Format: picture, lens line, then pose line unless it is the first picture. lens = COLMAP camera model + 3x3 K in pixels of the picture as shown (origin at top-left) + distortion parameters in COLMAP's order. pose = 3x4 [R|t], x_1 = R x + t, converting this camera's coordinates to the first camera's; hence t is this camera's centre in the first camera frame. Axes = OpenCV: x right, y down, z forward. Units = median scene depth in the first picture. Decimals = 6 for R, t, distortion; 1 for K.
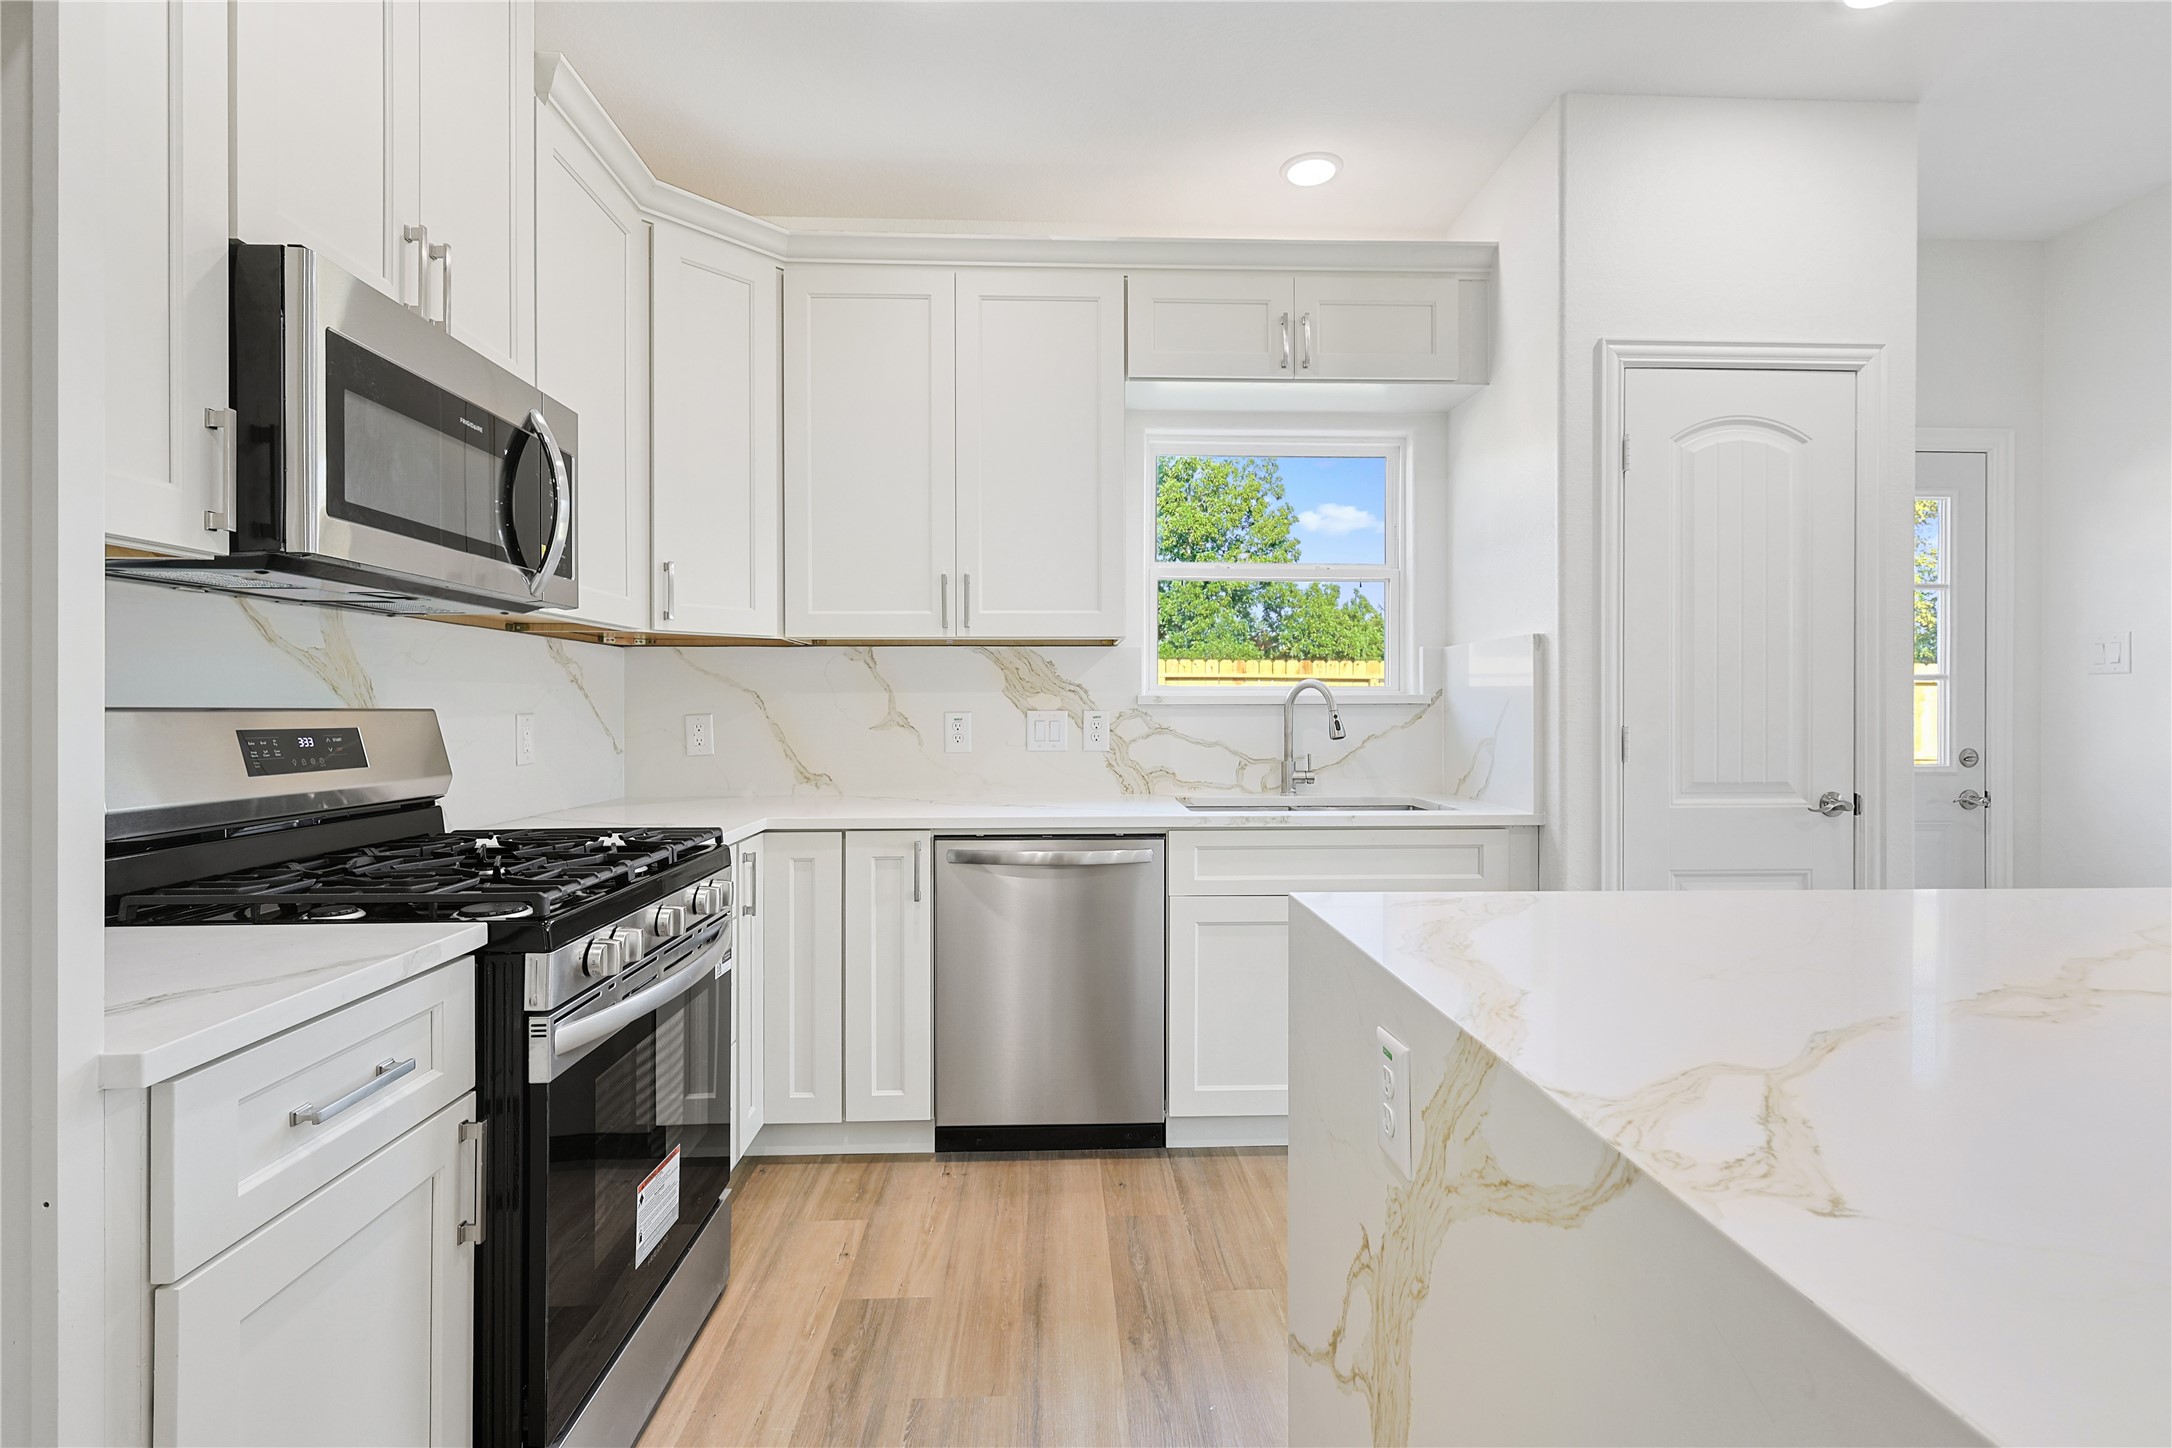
lens RADIAL K [[1006.0, 0, 1089.1], [0, 1006.0, 702.3], [0, 0, 1]] dist [0.003526, -0.000511]
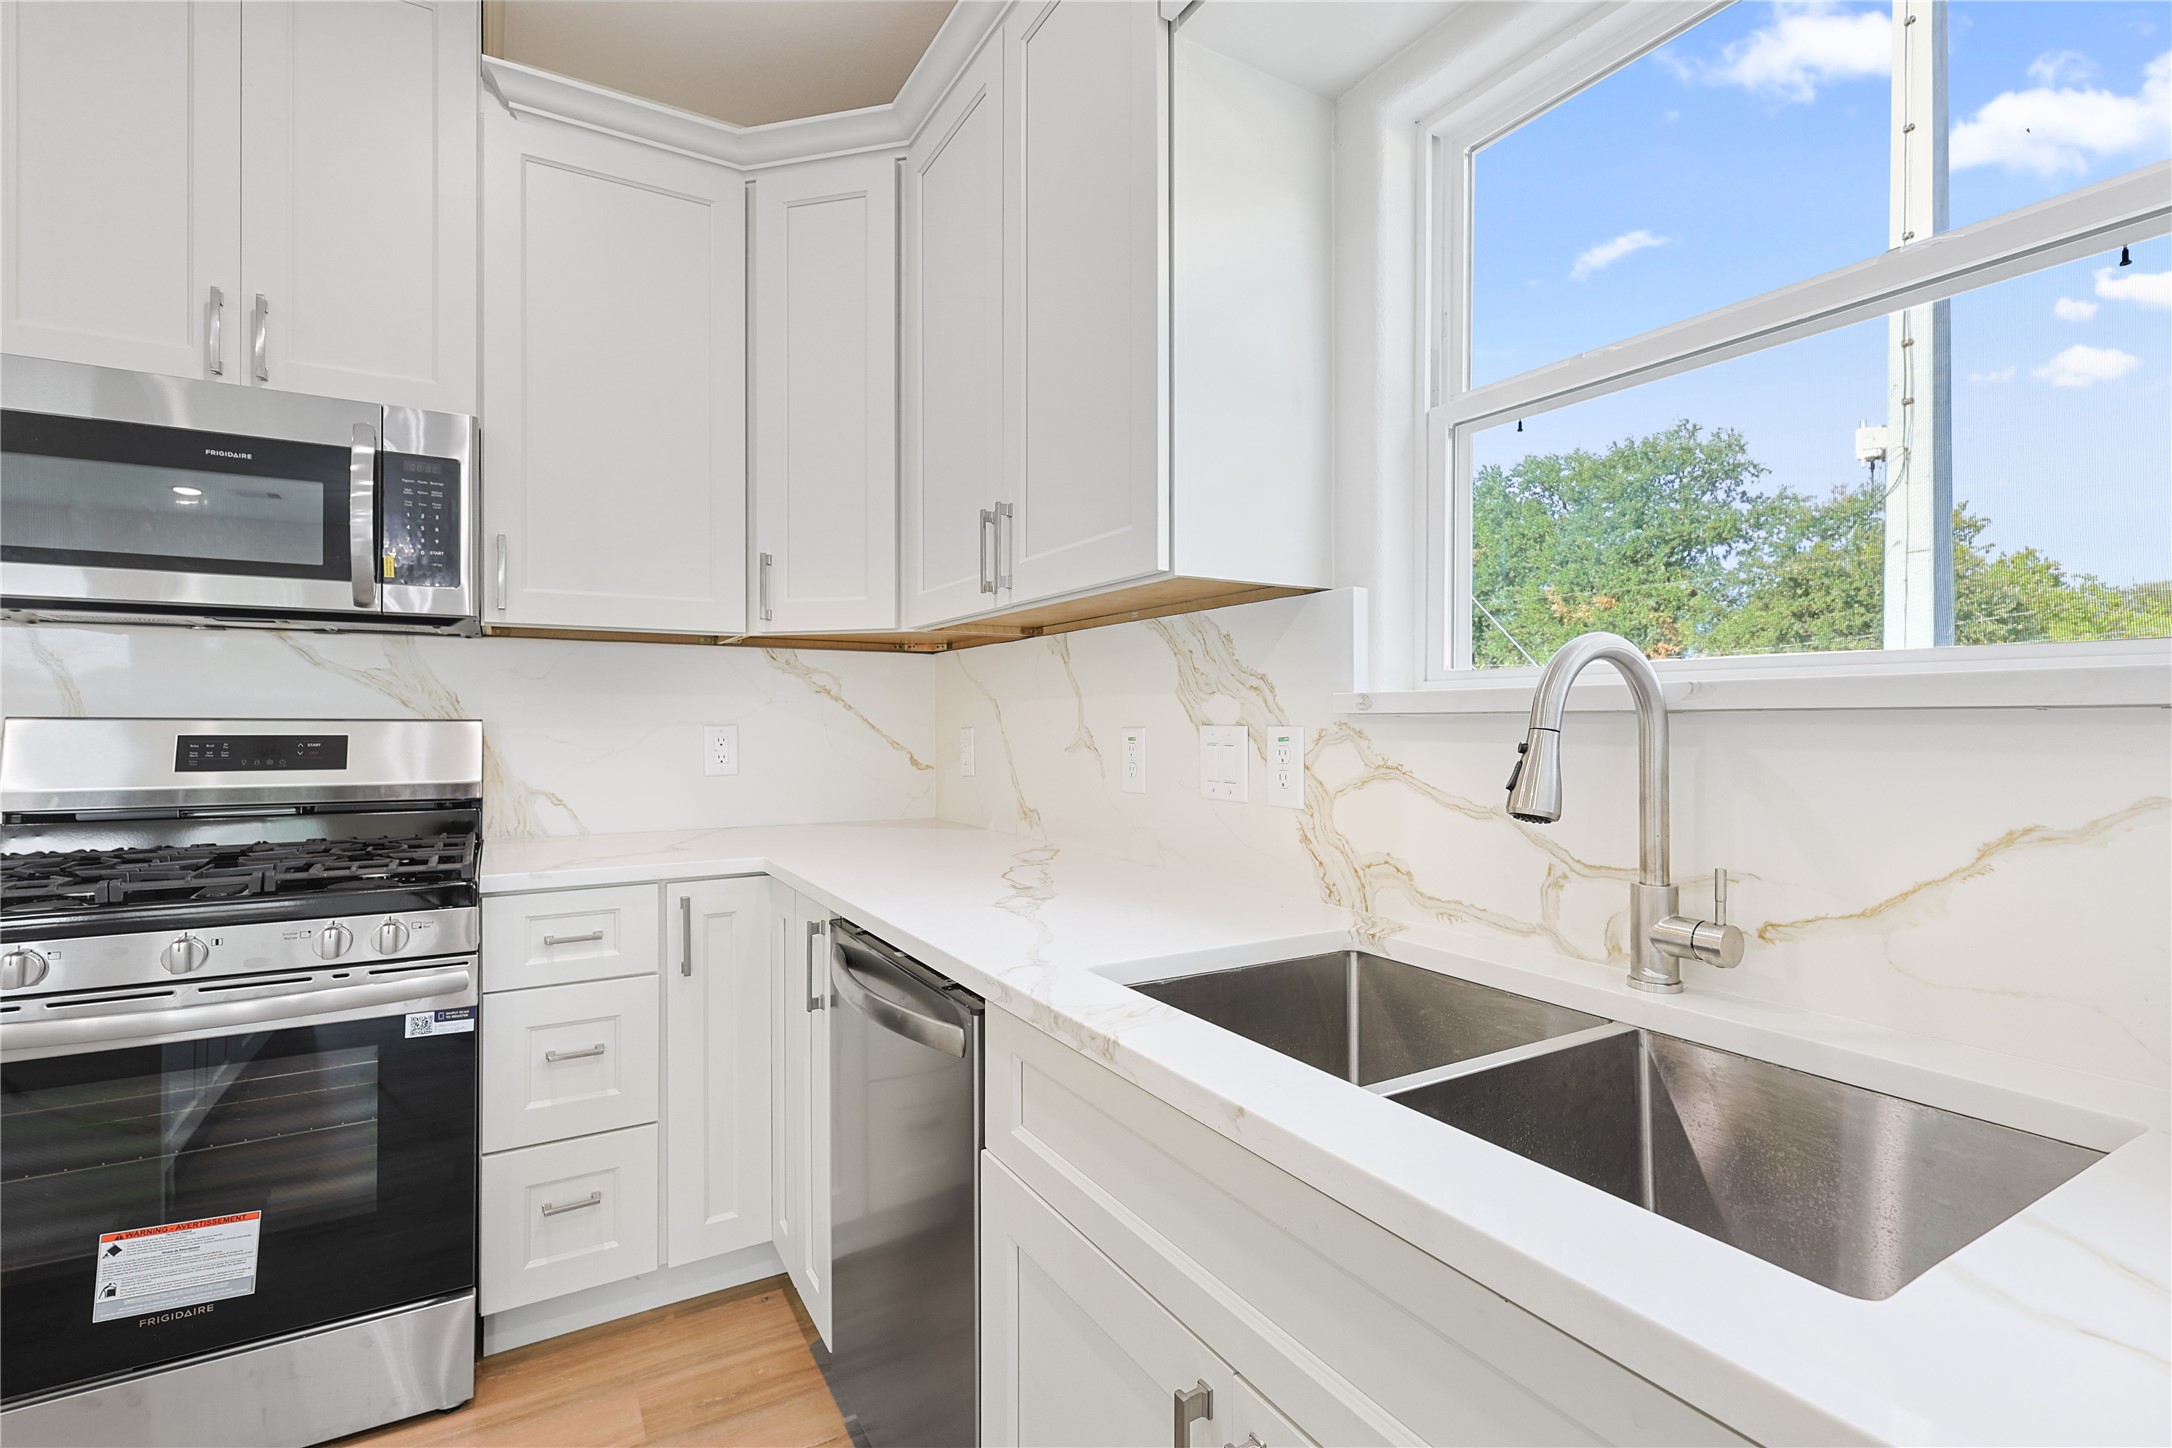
lens RADIAL K [[999.3, 0, 1085.4], [0, 999.3, 717.9], [0, 0, 1]] dist [0.002941, 0.000283]
pose [[0.473121, -0.001395, -0.880996, 0.489994], [0.002334, 0.999997, -0.000331, 0.005210], [0.880994, -0.001900, 0.473123, 0.839694]]
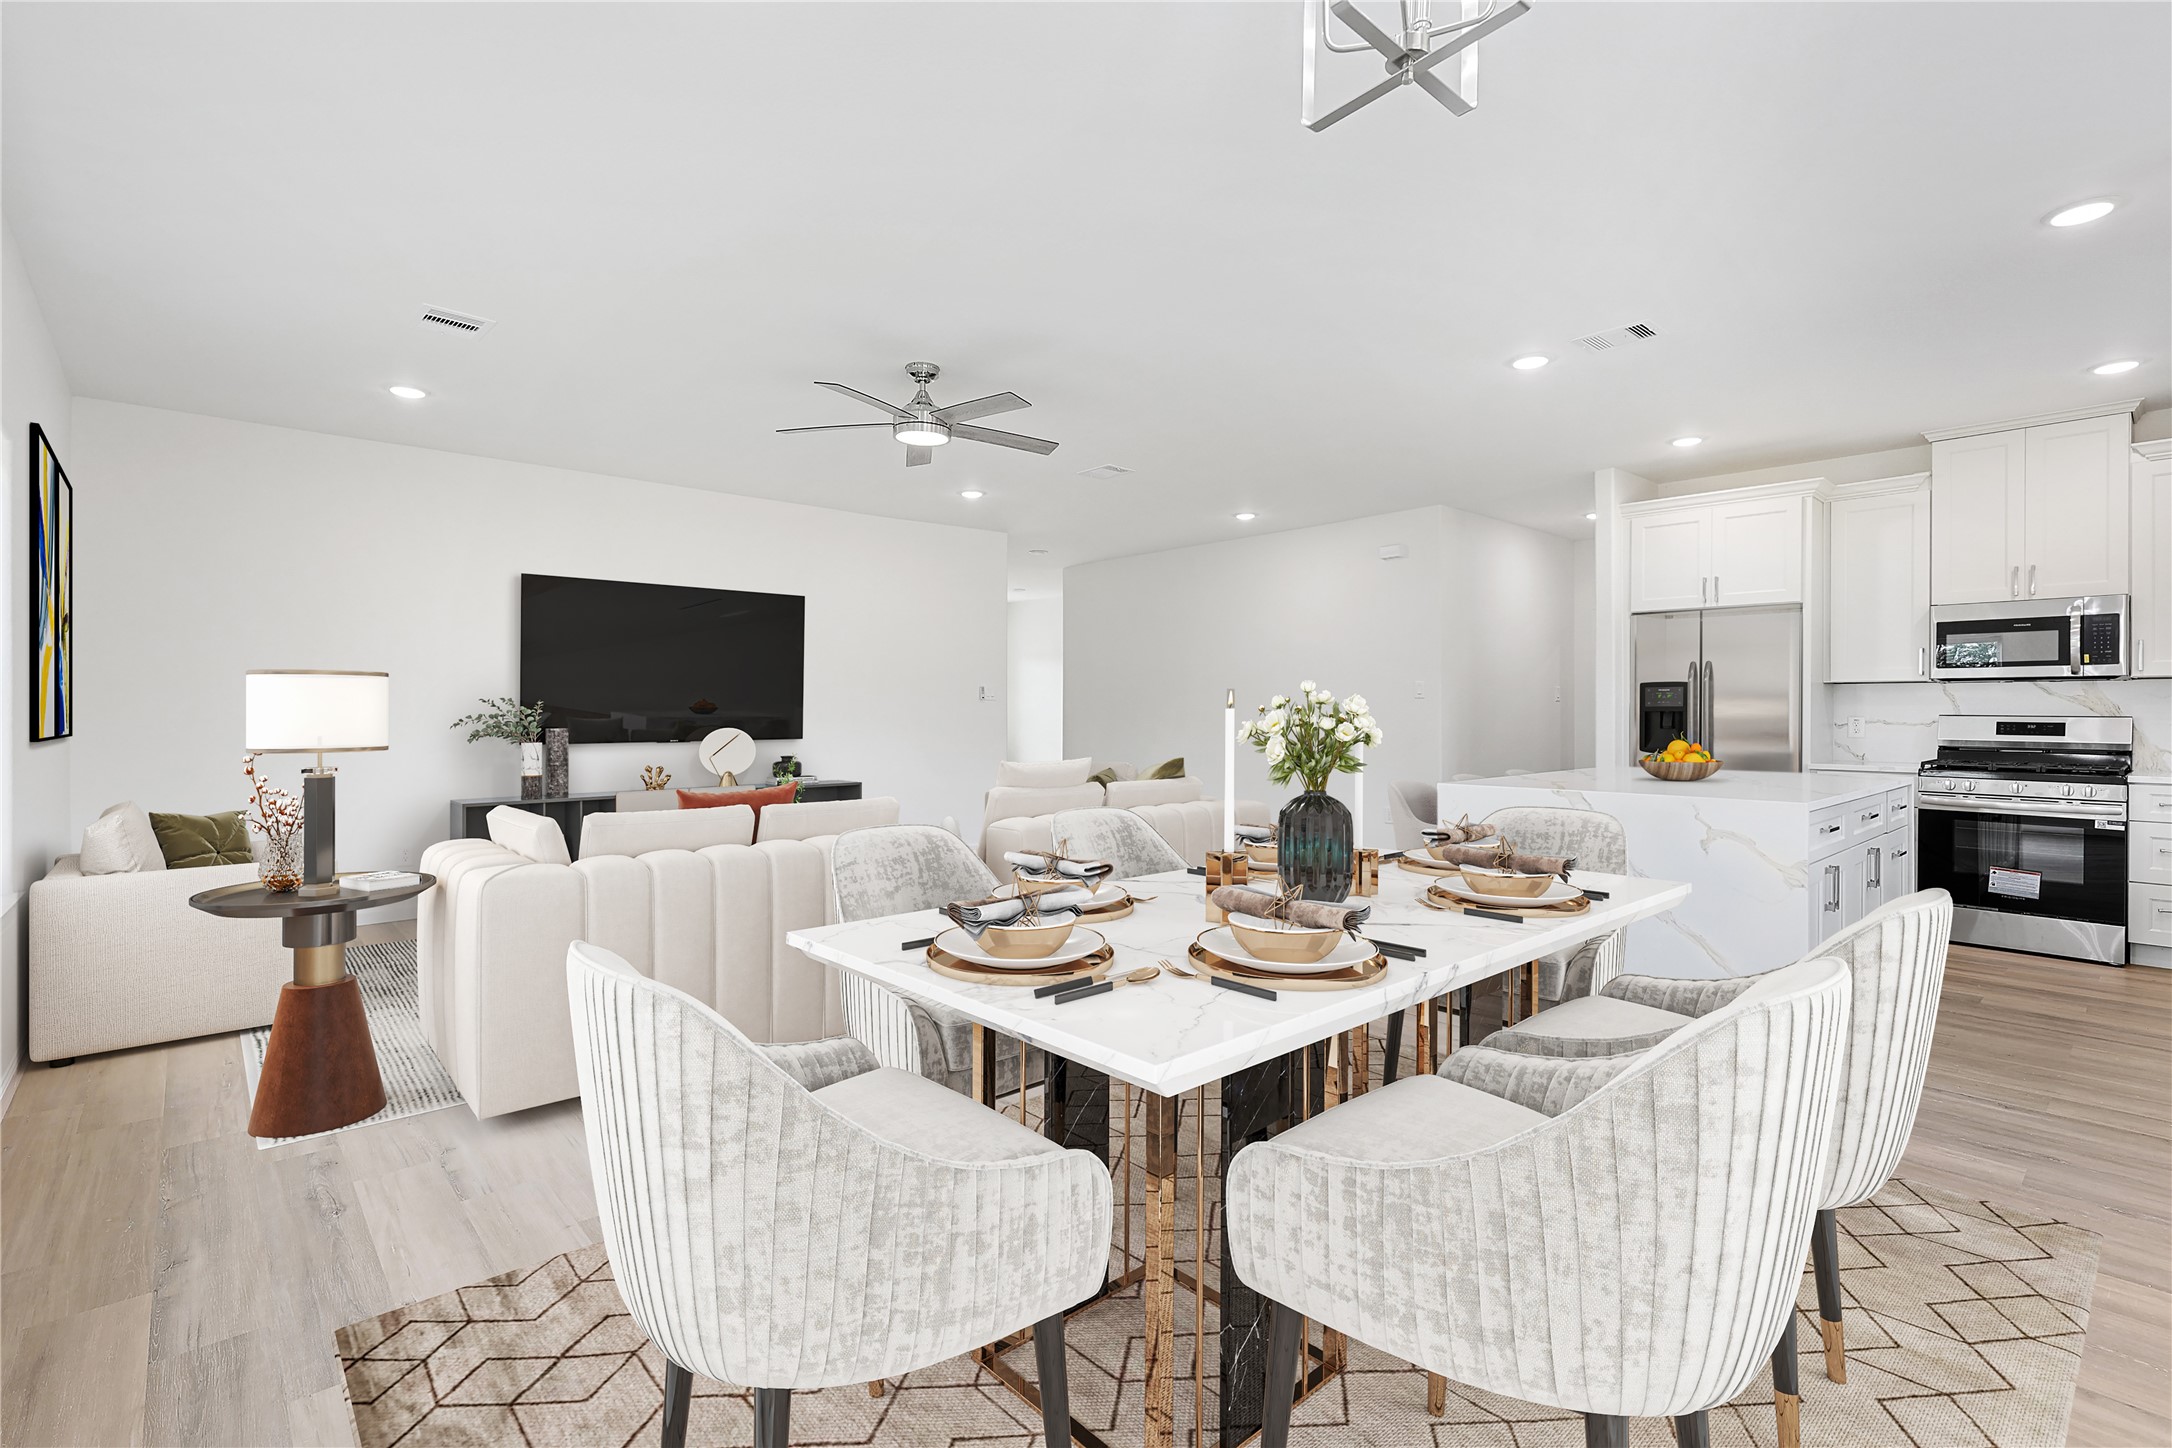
lens RADIAL K [[999.3, 0, 1085.4], [0, 999.3, 717.9], [0, 0, 1]] dist [0.002941, 0.000283]
pose [[-0.768058, 0.001780, -0.640378, 2.320153], [0.000528, 0.999998, 0.002146, 0.002818], [0.640380, 0.001310, -0.768057, 0.985384]]
